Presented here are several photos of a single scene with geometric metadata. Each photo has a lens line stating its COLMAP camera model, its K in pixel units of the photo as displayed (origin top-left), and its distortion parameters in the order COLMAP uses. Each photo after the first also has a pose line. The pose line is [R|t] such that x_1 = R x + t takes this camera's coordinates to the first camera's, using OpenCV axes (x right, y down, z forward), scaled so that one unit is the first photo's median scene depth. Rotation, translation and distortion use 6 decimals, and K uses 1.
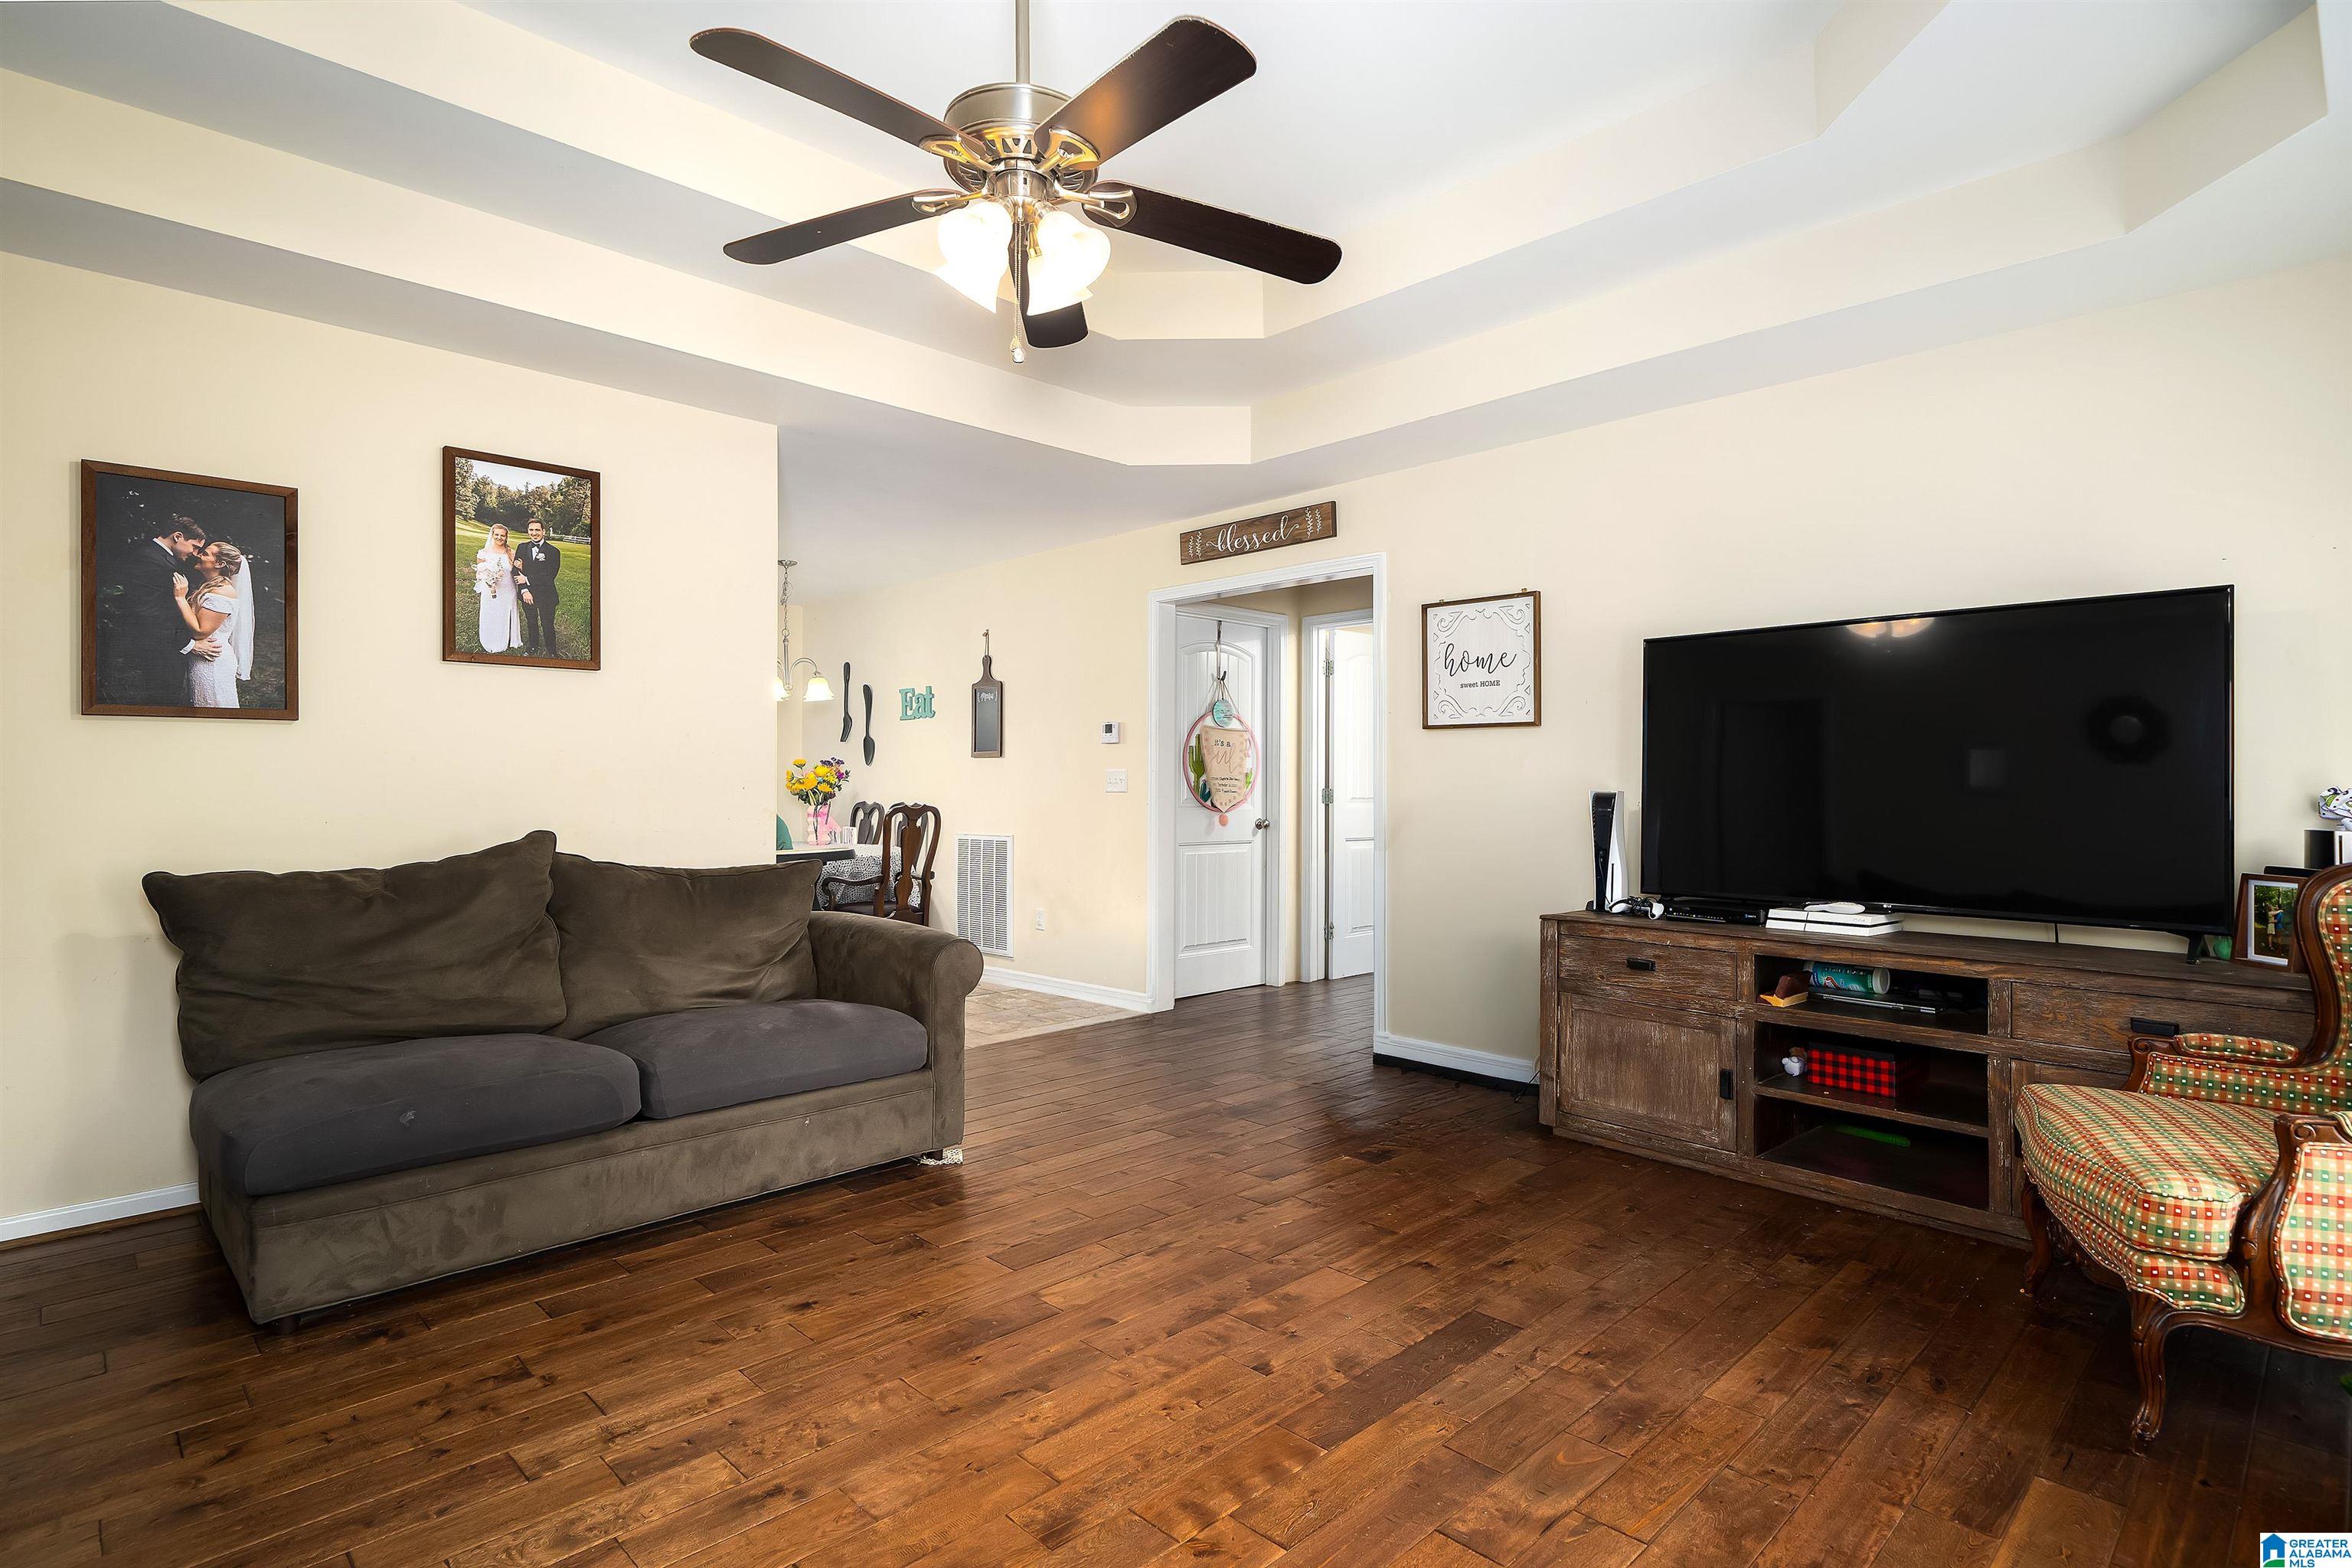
lens RADIAL K [[1174.3, 0, 1159.6], [0, 1174.3, 782.7], [0, 0, 1]] dist [-0.001547, -0.000013]
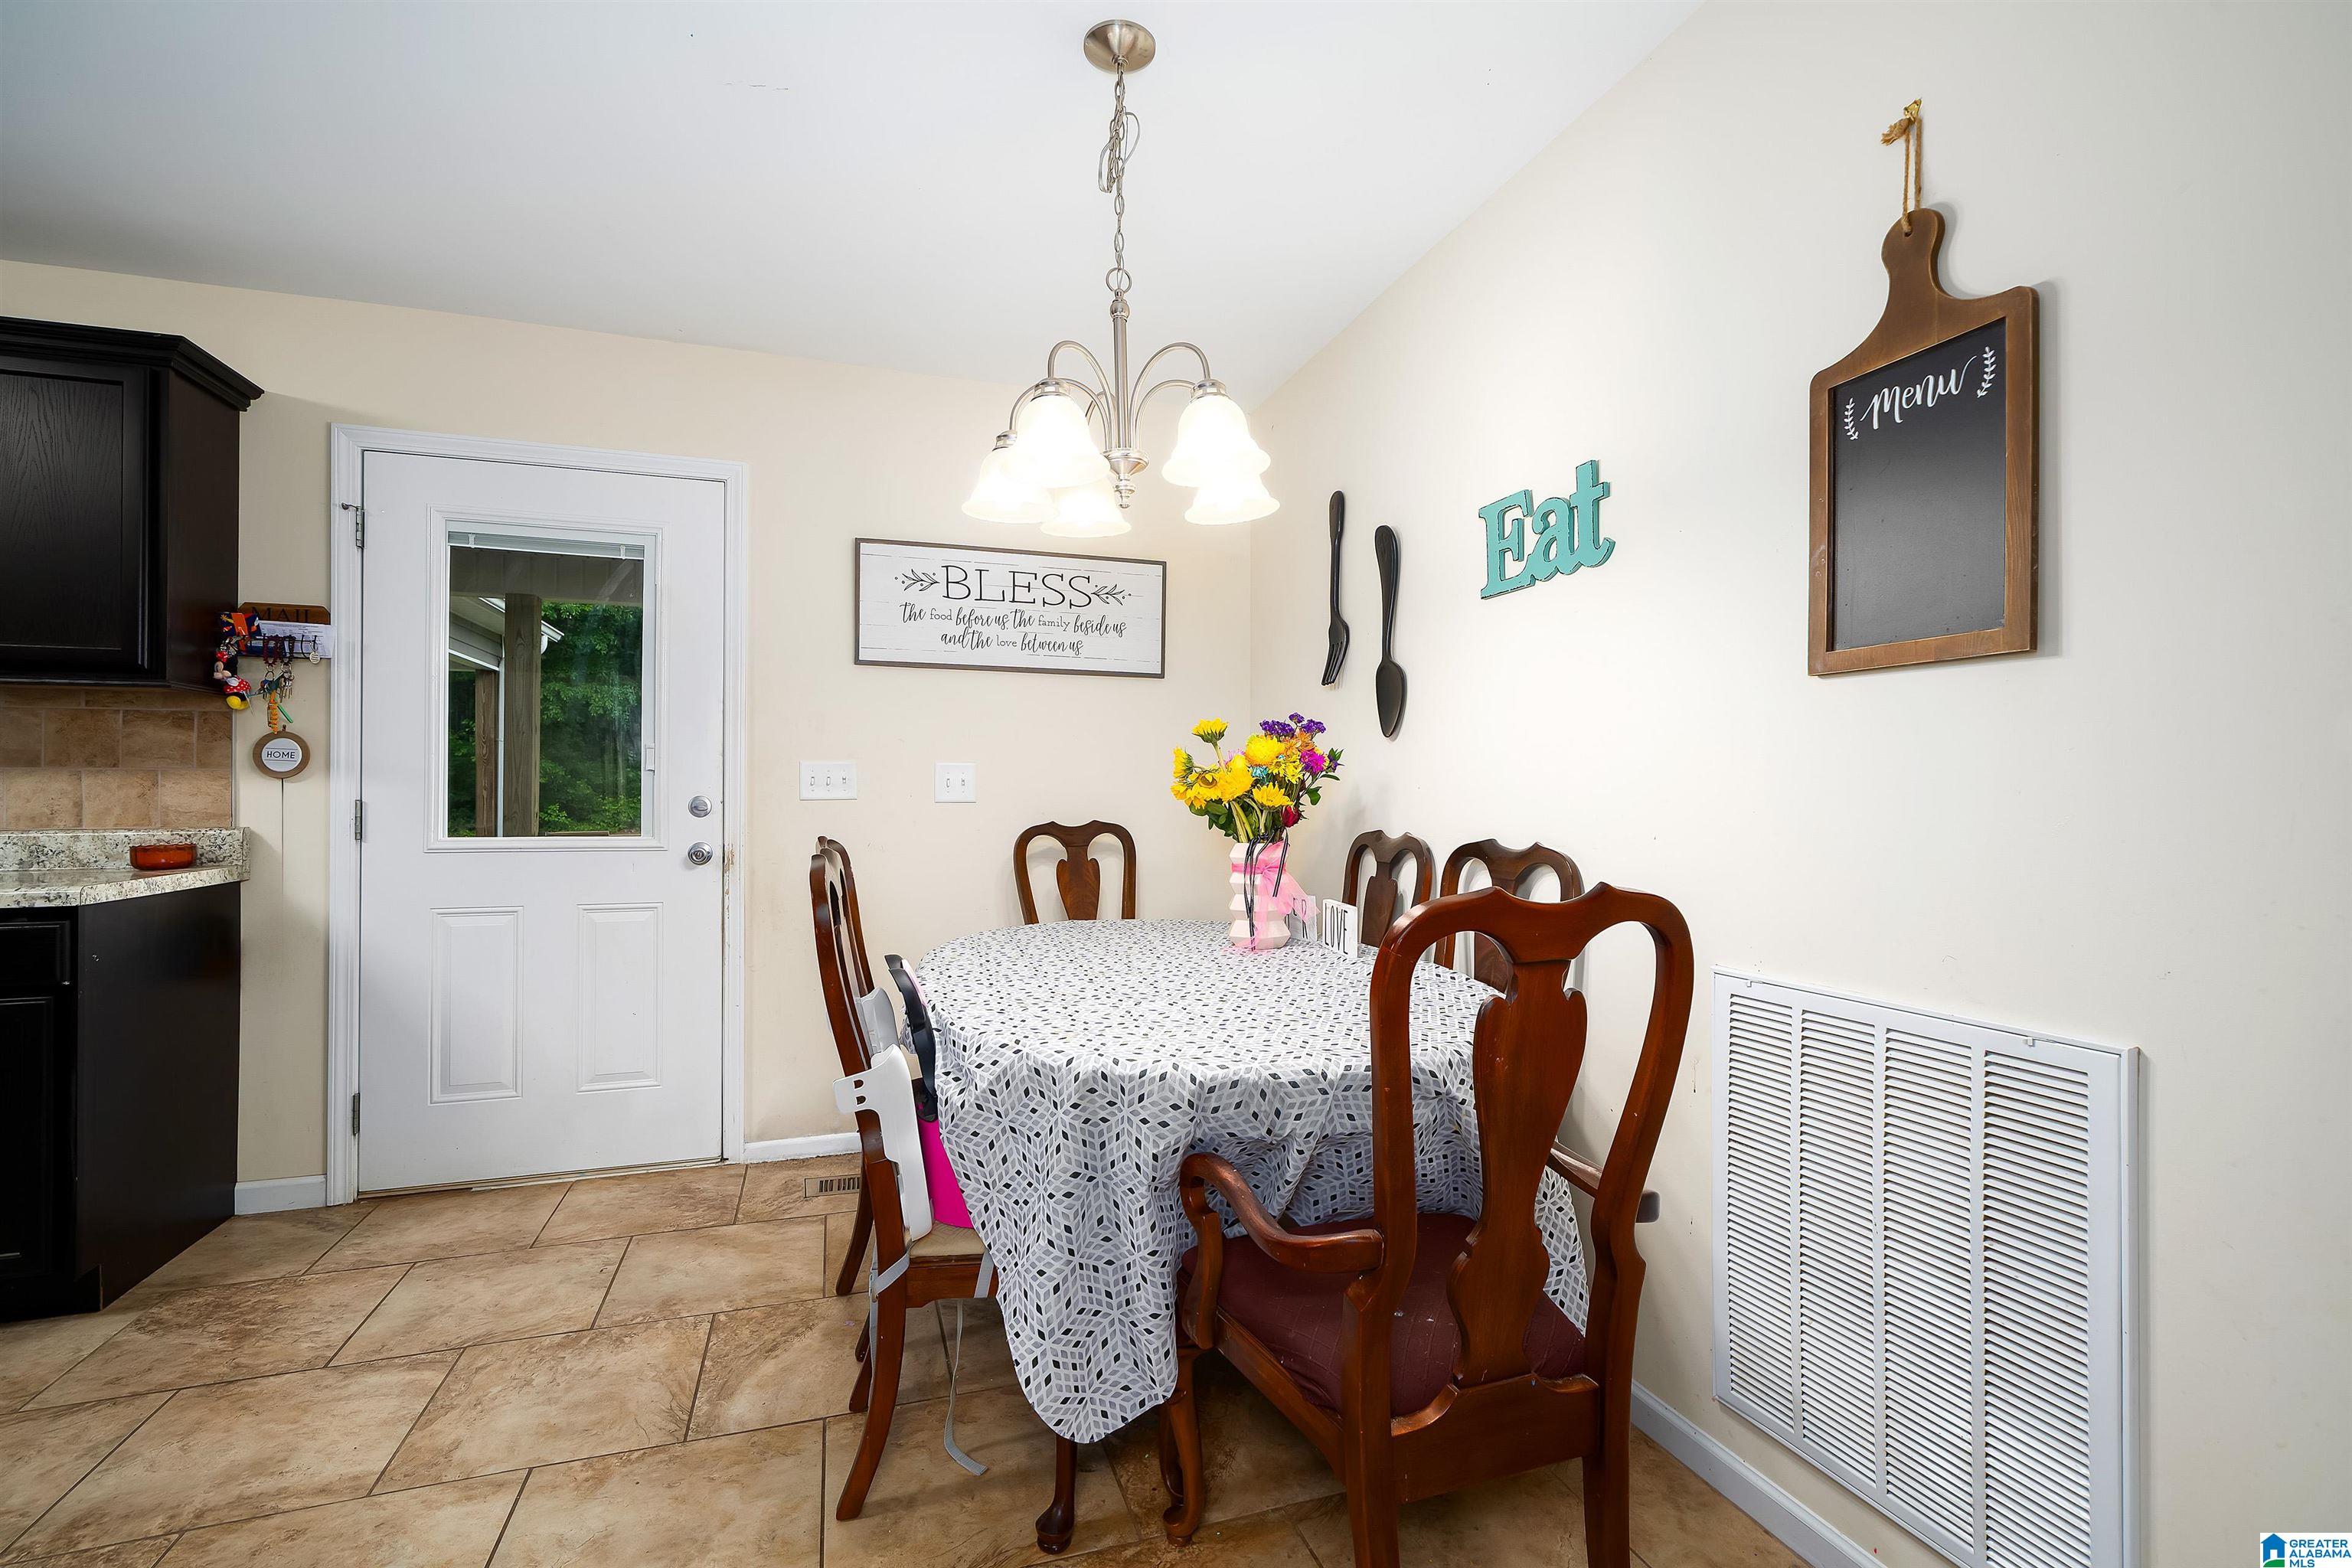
lens RADIAL K [[1029.2, 0, 1168.2], [0, 1029.2, 787.5], [0, 0, 1]] dist [-0.003707, -0.000181]
pose [[0.899932, -0.000108, -0.436031, -0.172646], [0.000719, 0.999999, 0.001237, 0.001314], [0.436031, -0.001426, 0.899931, 0.690513]]
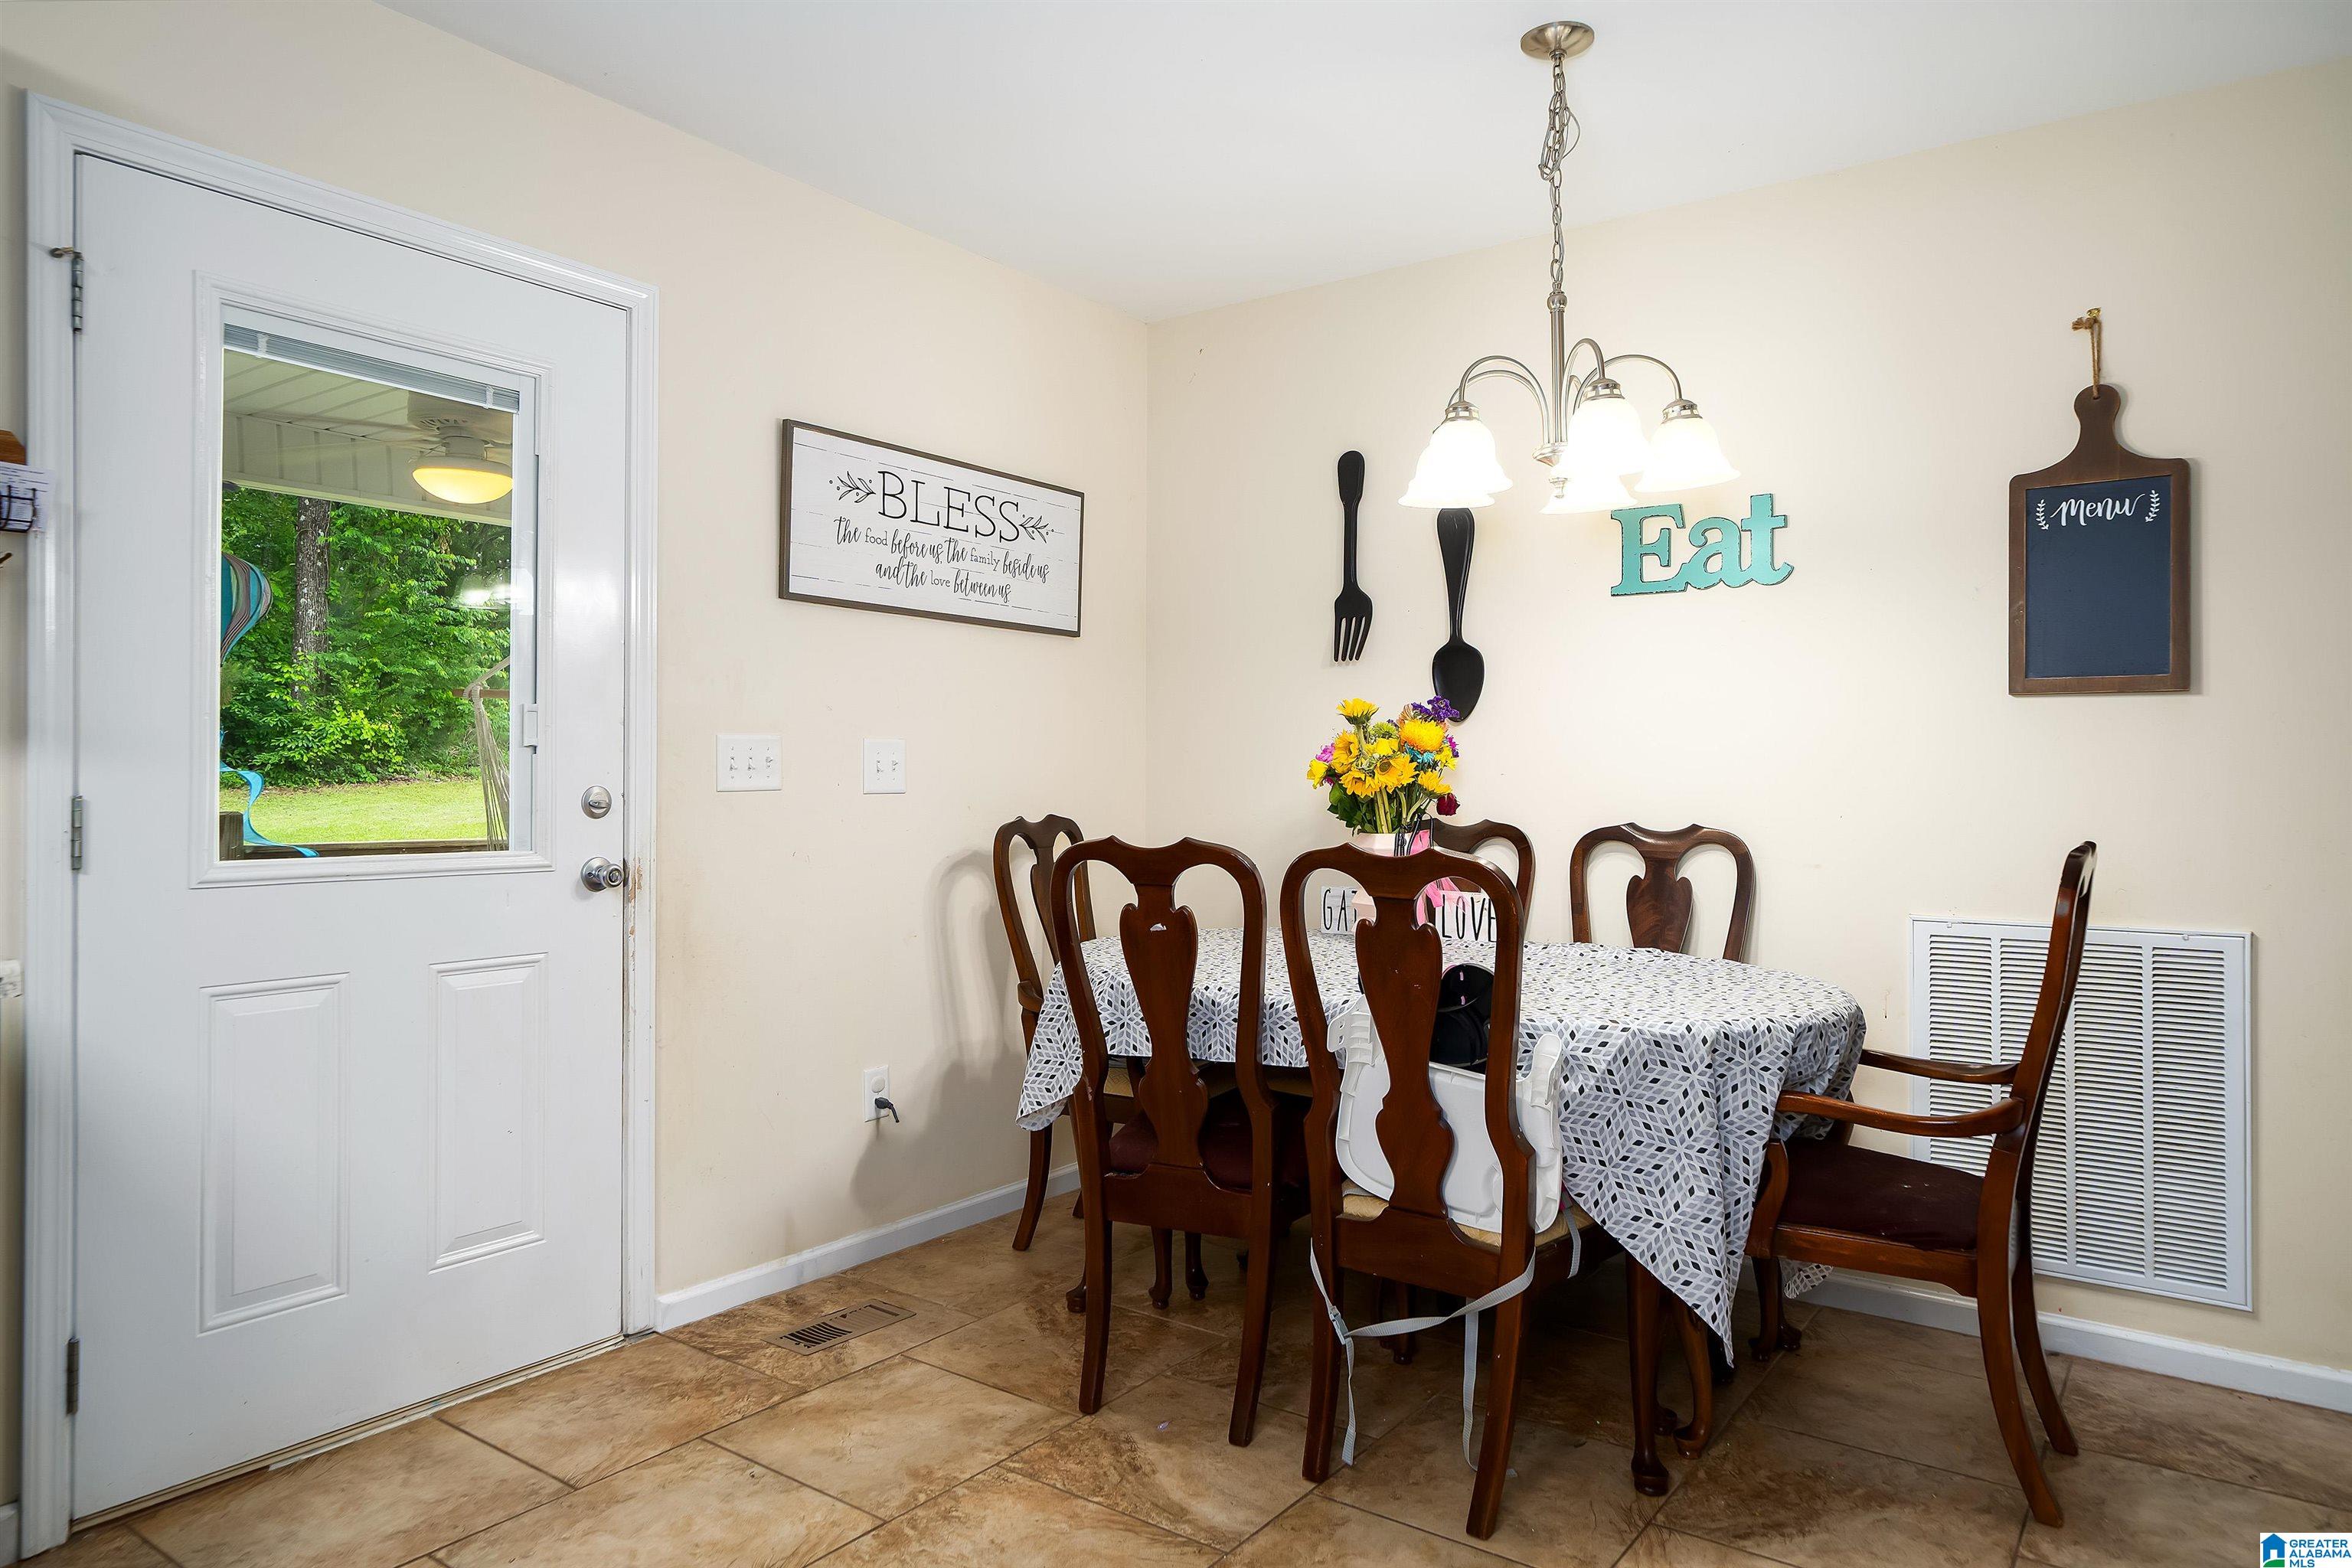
lens RADIAL K [[1465.0, 0, 1174.0], [0, 1465.0, 773.4], [0, 0, 1]] dist [-0.003112, 0.003721]
pose [[0.985275, 0.001353, 0.170973, -0.430572], [-0.002005, 0.999991, 0.003645, -0.000018], [-0.170966, -0.003935, 0.985269, 0.579243]]
